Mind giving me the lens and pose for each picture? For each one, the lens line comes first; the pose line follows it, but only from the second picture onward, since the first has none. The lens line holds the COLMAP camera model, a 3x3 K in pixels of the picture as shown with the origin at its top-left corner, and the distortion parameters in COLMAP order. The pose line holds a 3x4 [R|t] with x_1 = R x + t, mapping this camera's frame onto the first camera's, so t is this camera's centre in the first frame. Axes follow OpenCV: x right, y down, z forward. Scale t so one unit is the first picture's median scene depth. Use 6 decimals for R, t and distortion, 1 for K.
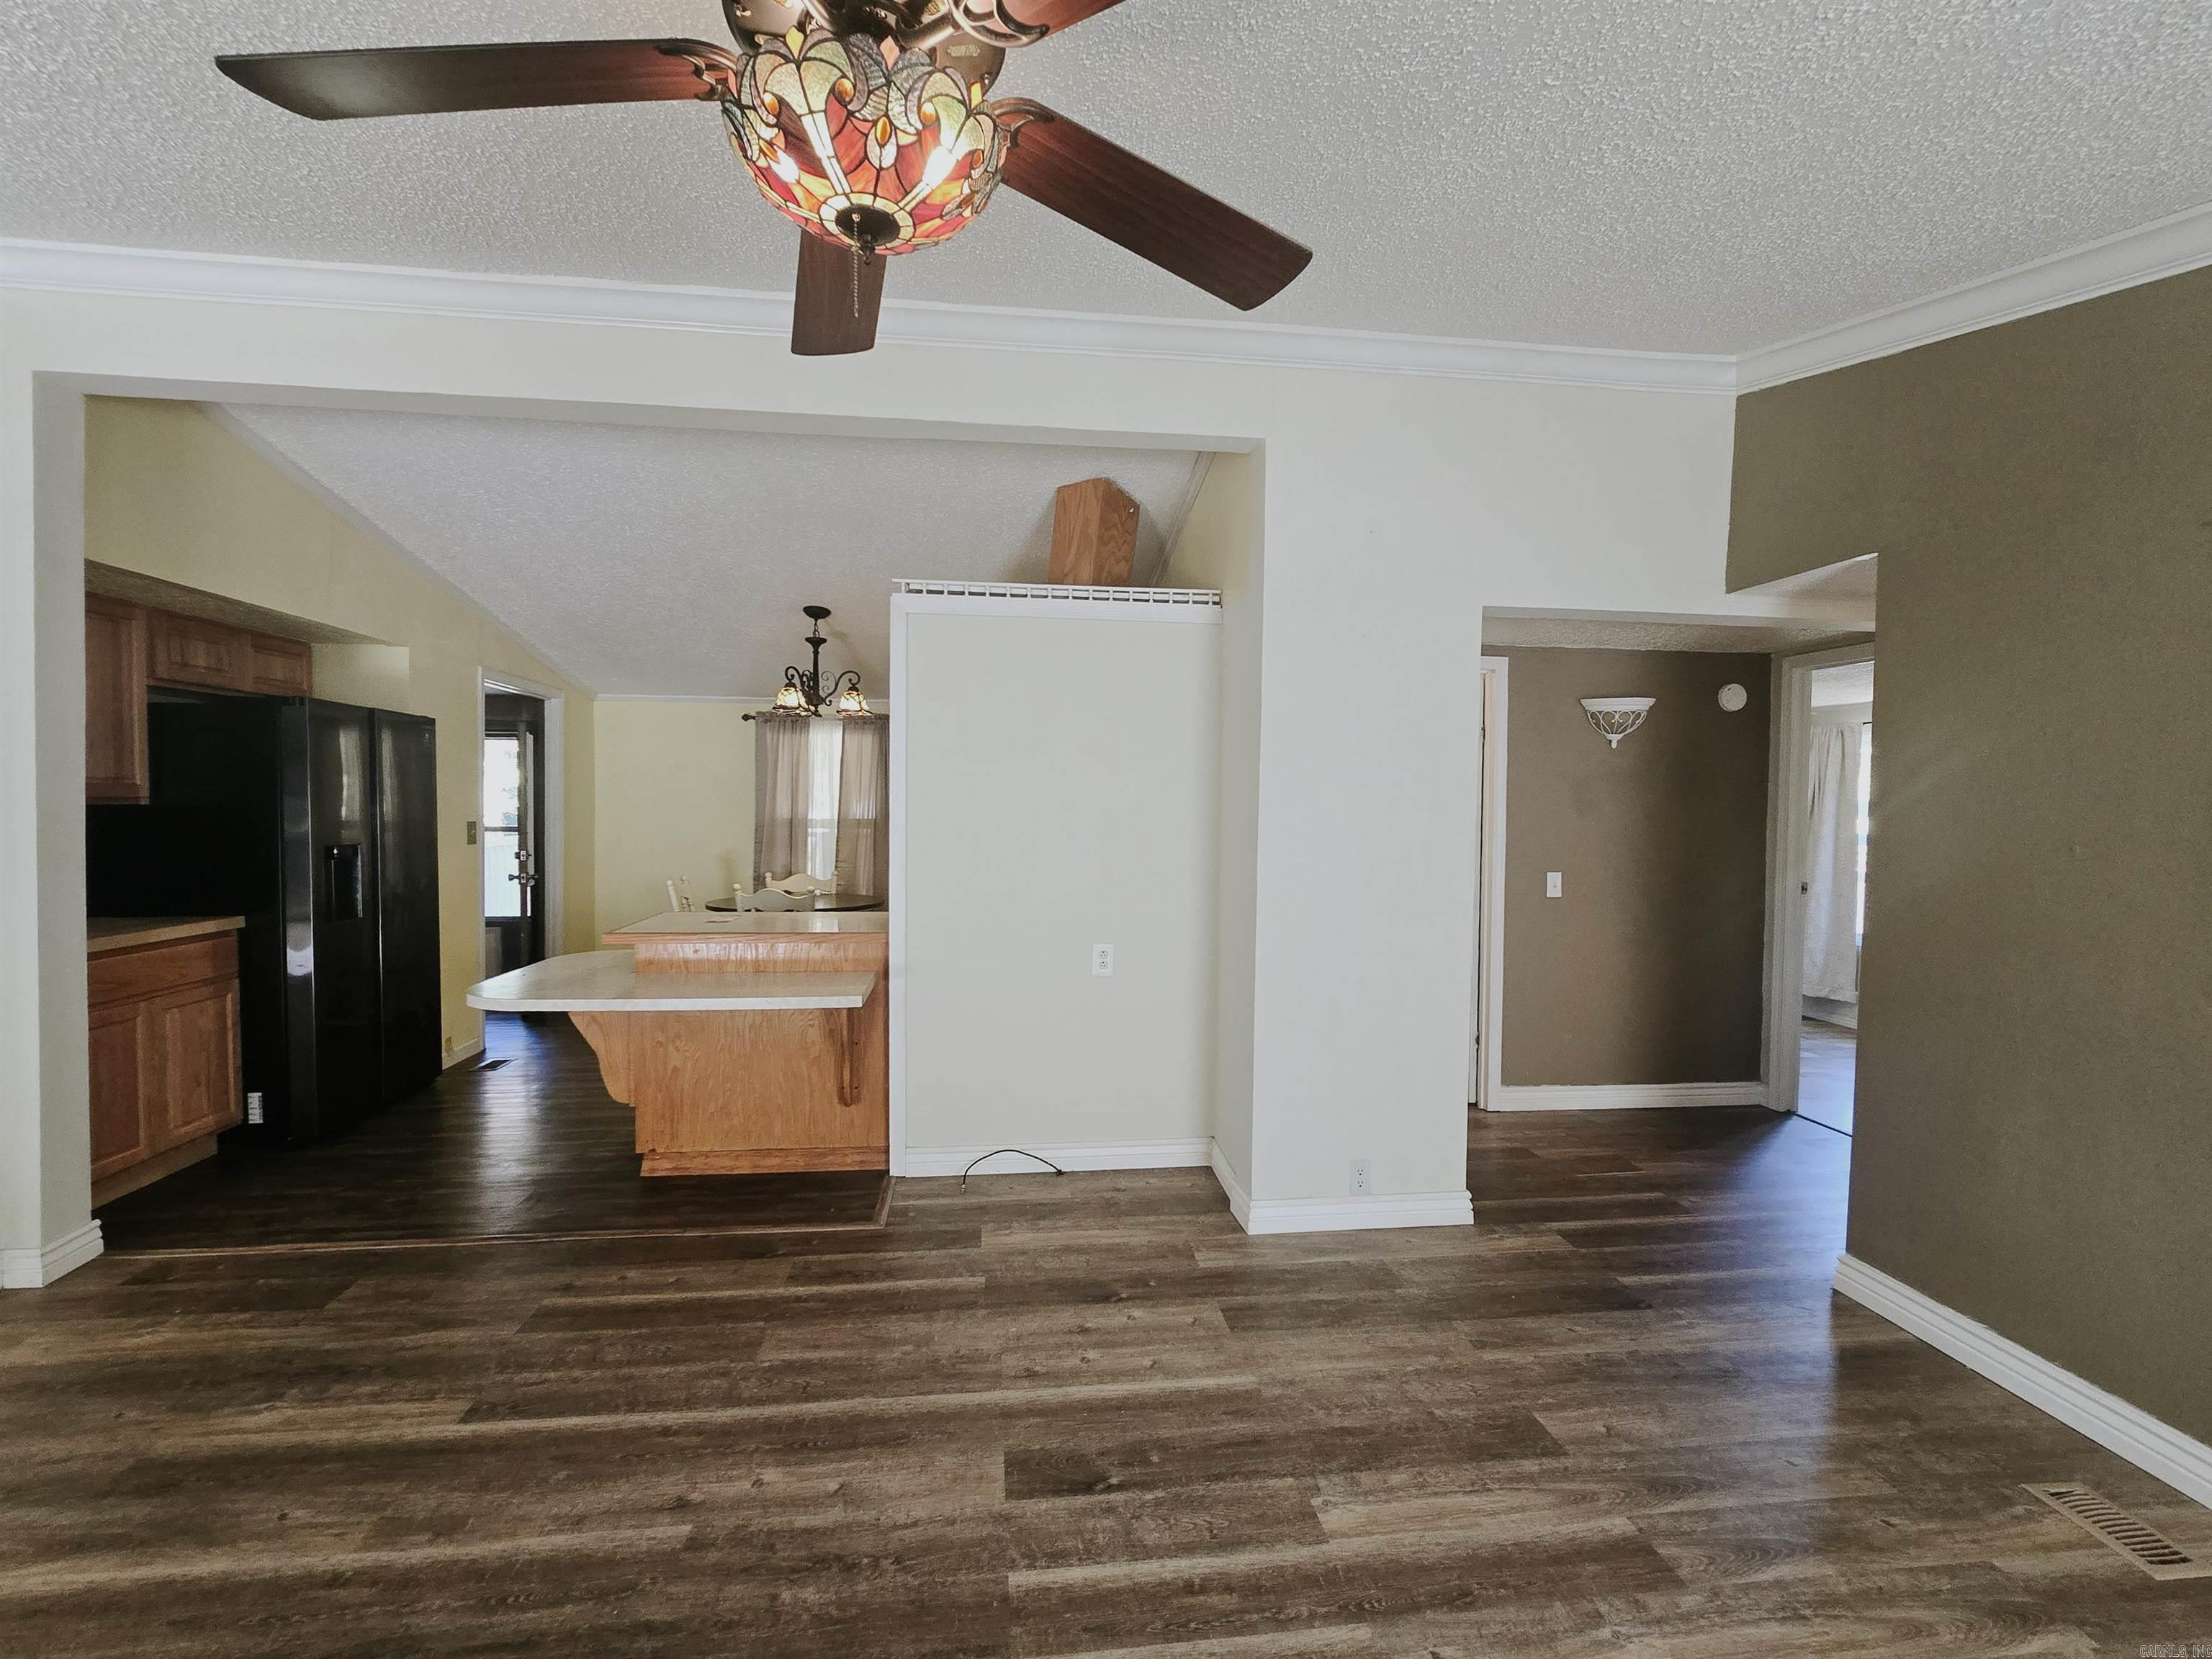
lens RADIAL K [[956.9, 0, 1112.8], [0, 956.9, 821.0], [0, 0, 1]] dist [-0.001843, -0.000291]
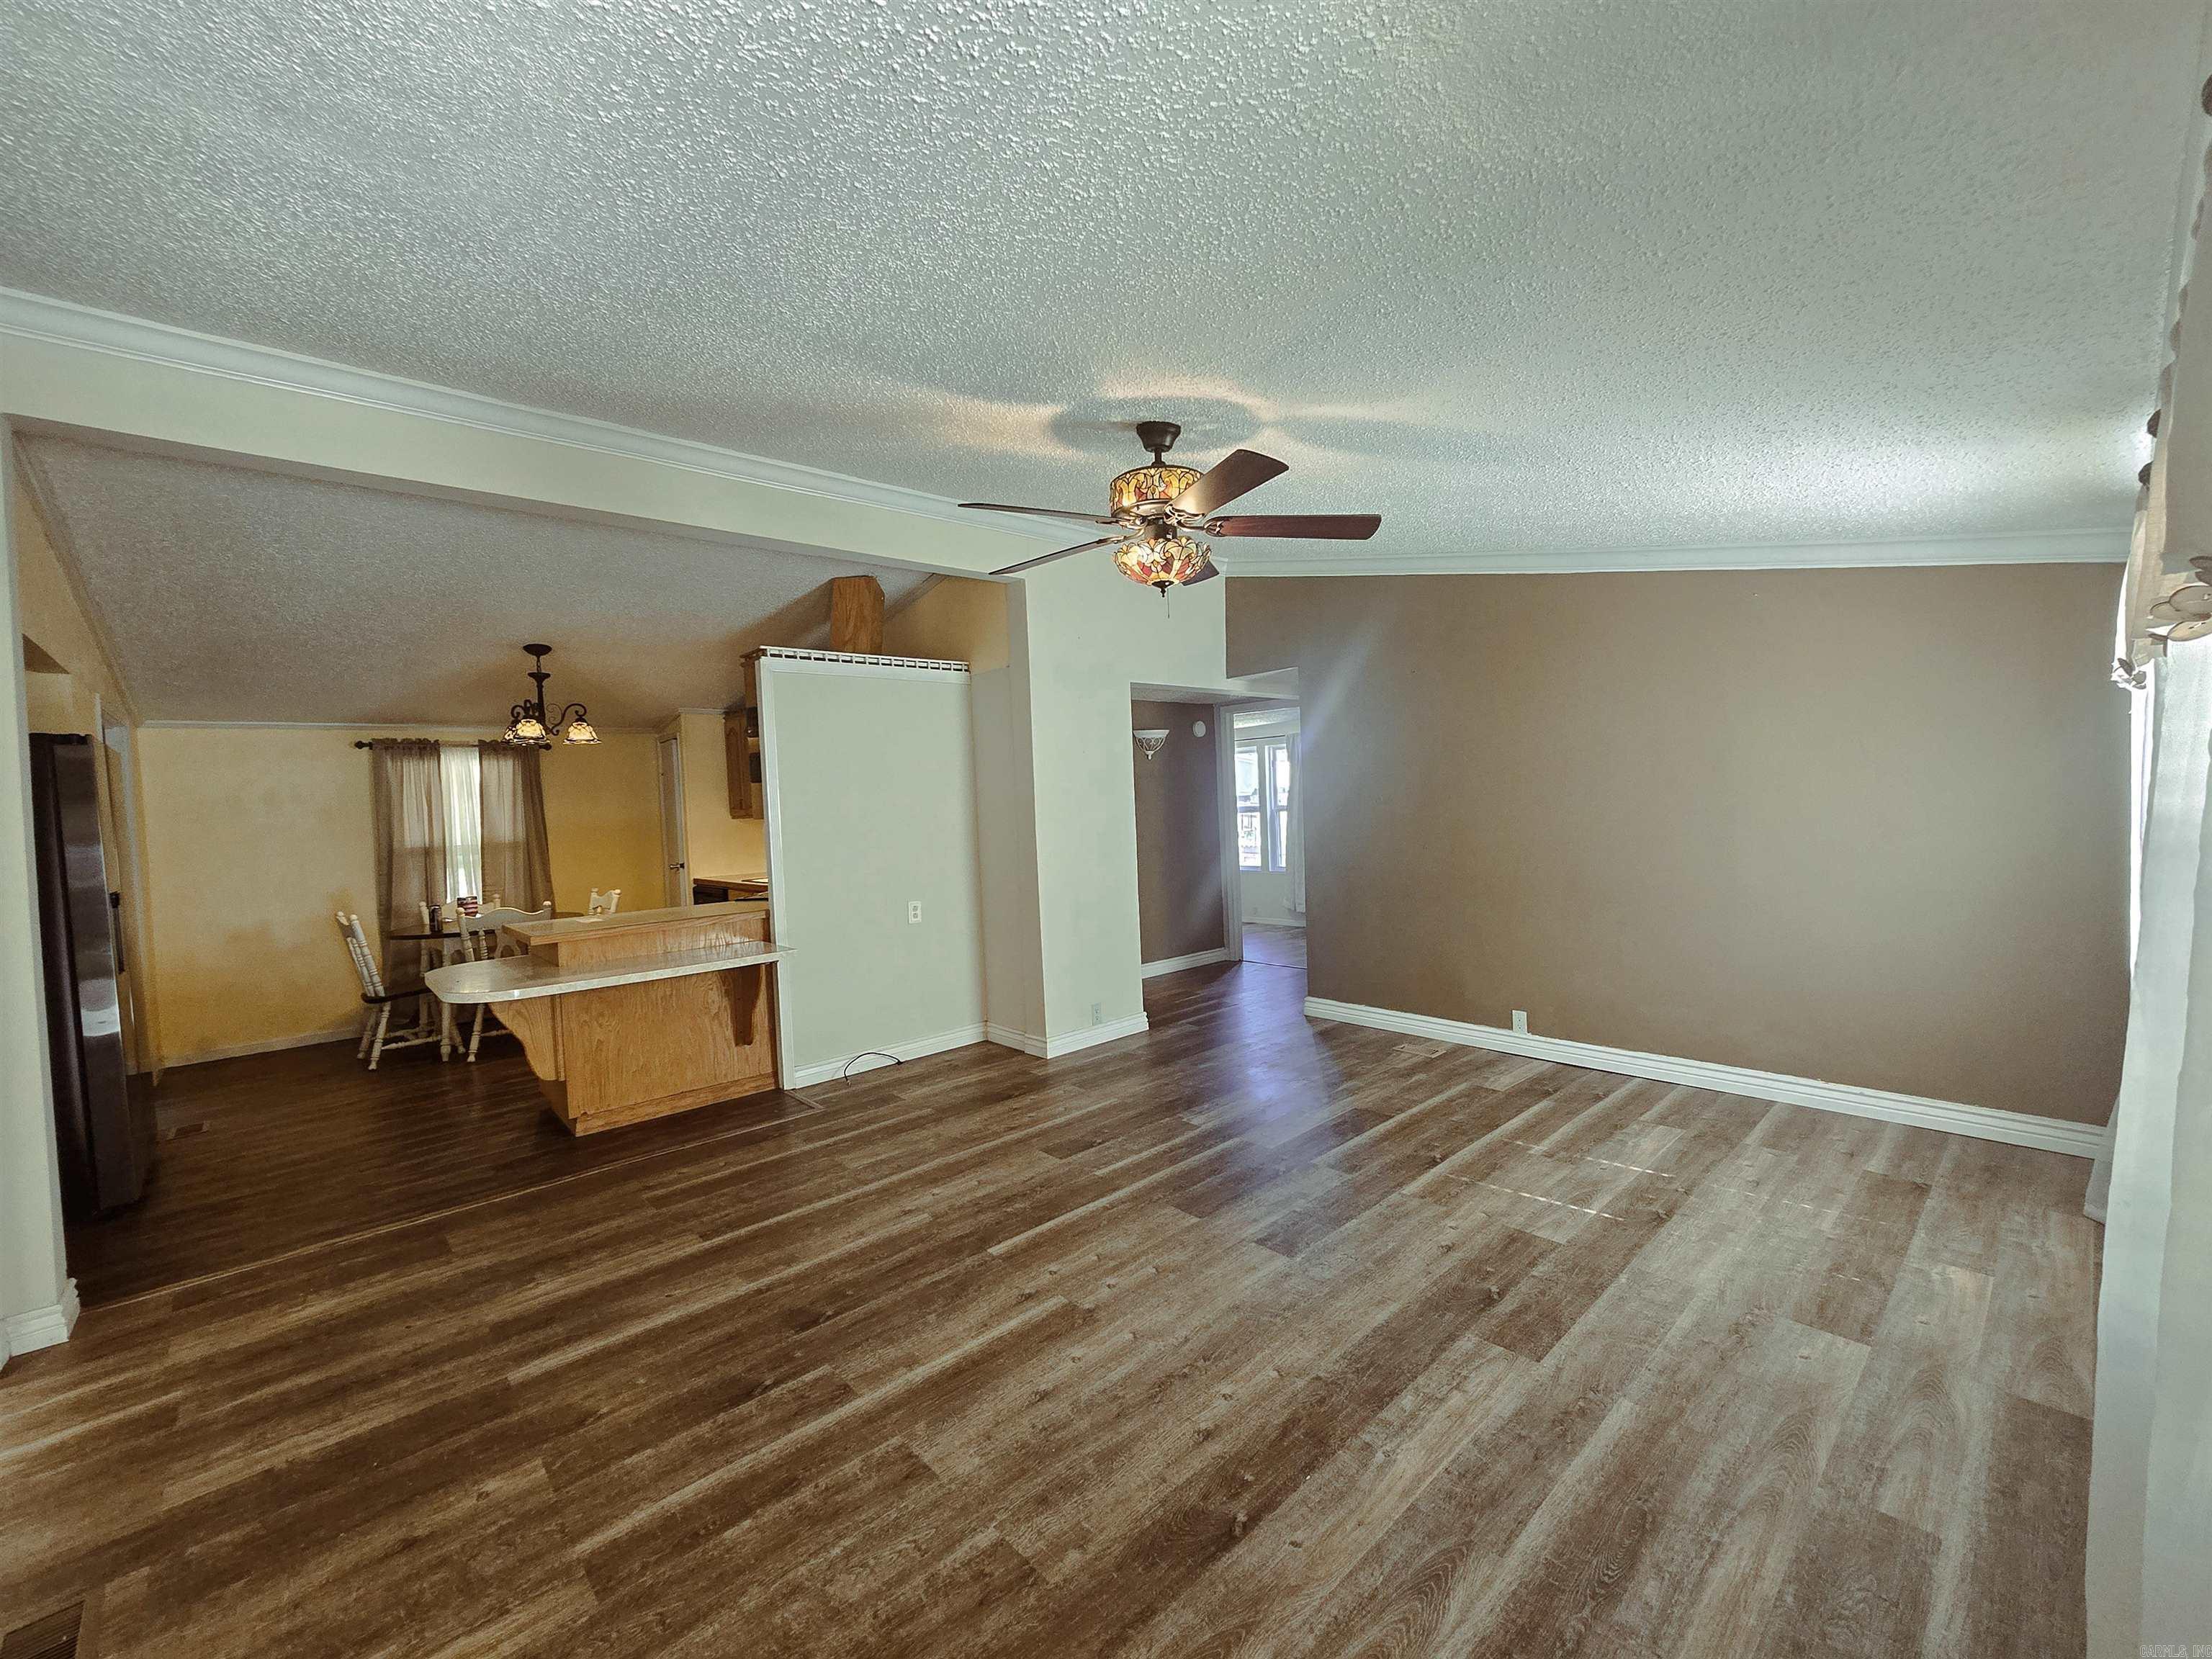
lens RADIAL K [[898.4, 0, 1102.9], [0, 898.4, 829.8], [0, 0, 1]] dist [-0.009600, 0.001193]
pose [[0.815329, -0.066127, 0.575210, -0.621818], [0.064449, 0.997648, 0.023338, 0.006041], [-0.575400, 0.018044, 0.817673, -0.321475]]
